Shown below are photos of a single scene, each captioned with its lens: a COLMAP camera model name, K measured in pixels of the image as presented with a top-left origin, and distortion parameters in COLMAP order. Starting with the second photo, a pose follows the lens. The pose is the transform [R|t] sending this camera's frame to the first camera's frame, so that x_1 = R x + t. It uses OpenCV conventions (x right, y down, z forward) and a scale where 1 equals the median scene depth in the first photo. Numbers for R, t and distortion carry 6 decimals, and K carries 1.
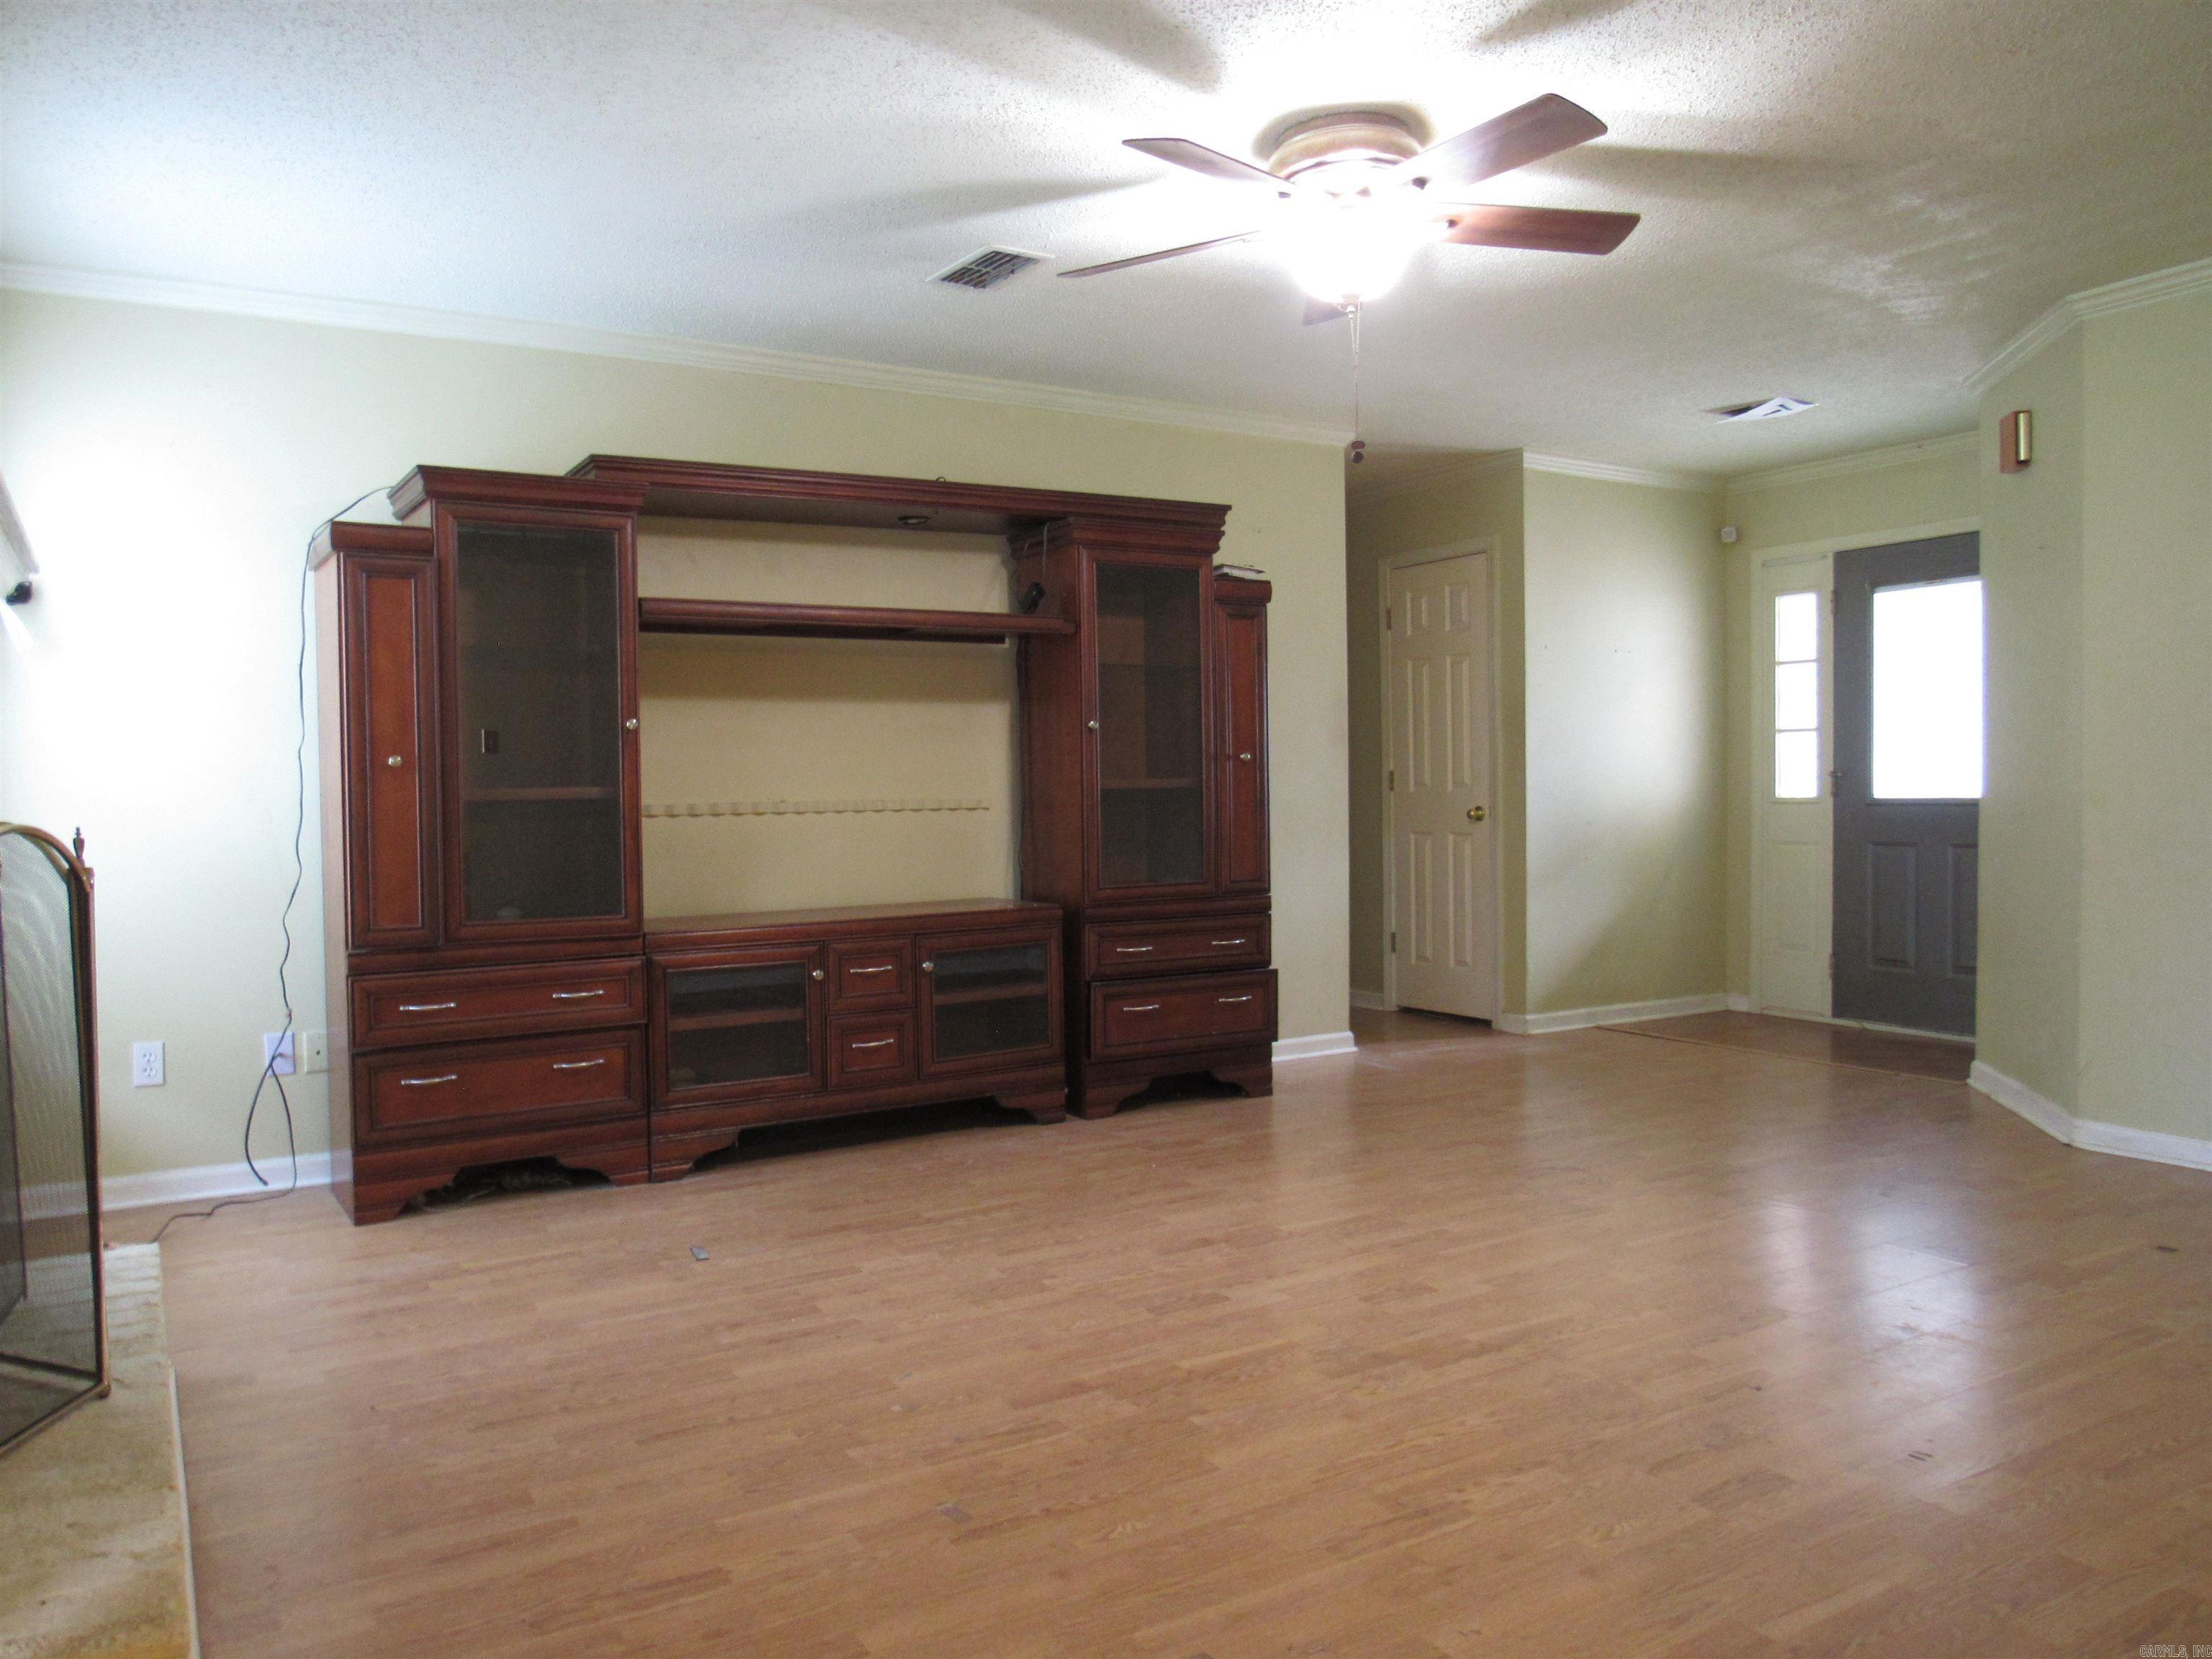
lens RADIAL K [[1583.2, 0, 1106.0], [0, 1583.2, 829.5], [0, 0, 1]] dist [-0.037071, 0.026515]
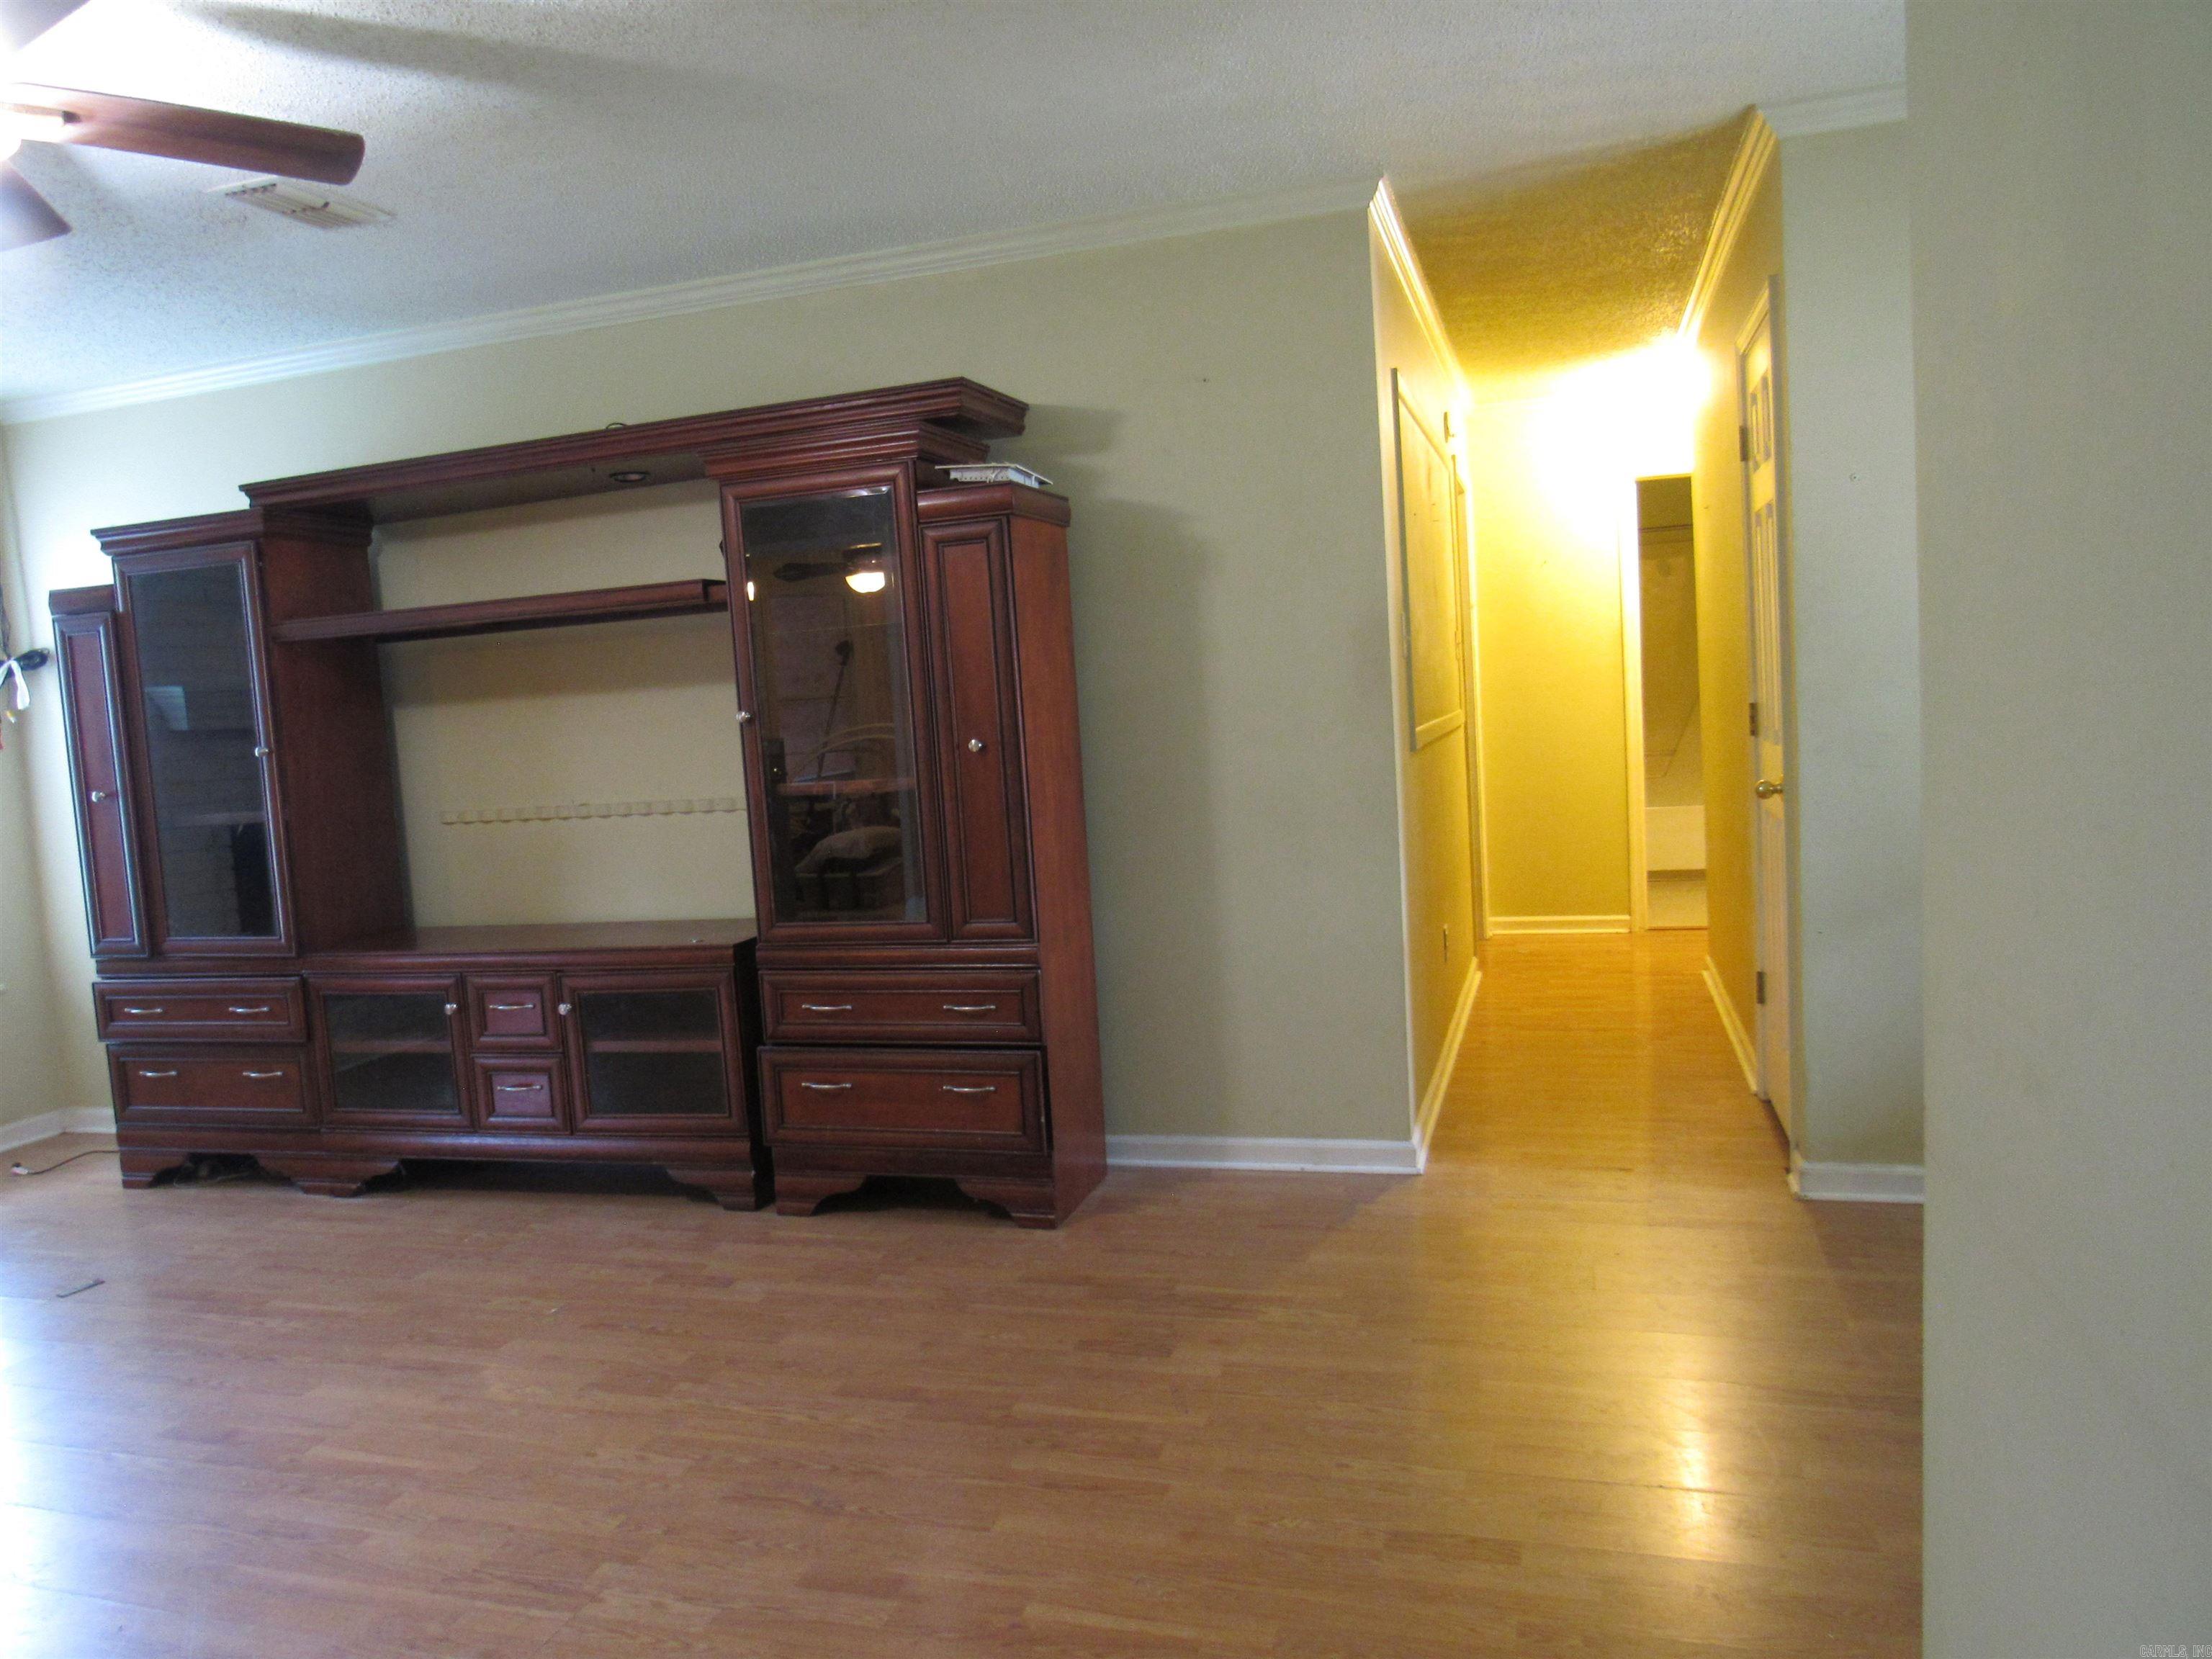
lens RADIAL K [[1598.6, 0, 1136.0], [0, 1598.6, 819.7], [0, 0, 1]] dist [-0.008021, -0.022654]
pose [[0.660634, 0.034925, -0.749895, 0.735311], [0.032695, 0.996631, 0.075220, -0.070918], [0.749996, -0.074210, 0.657266, 0.654676]]
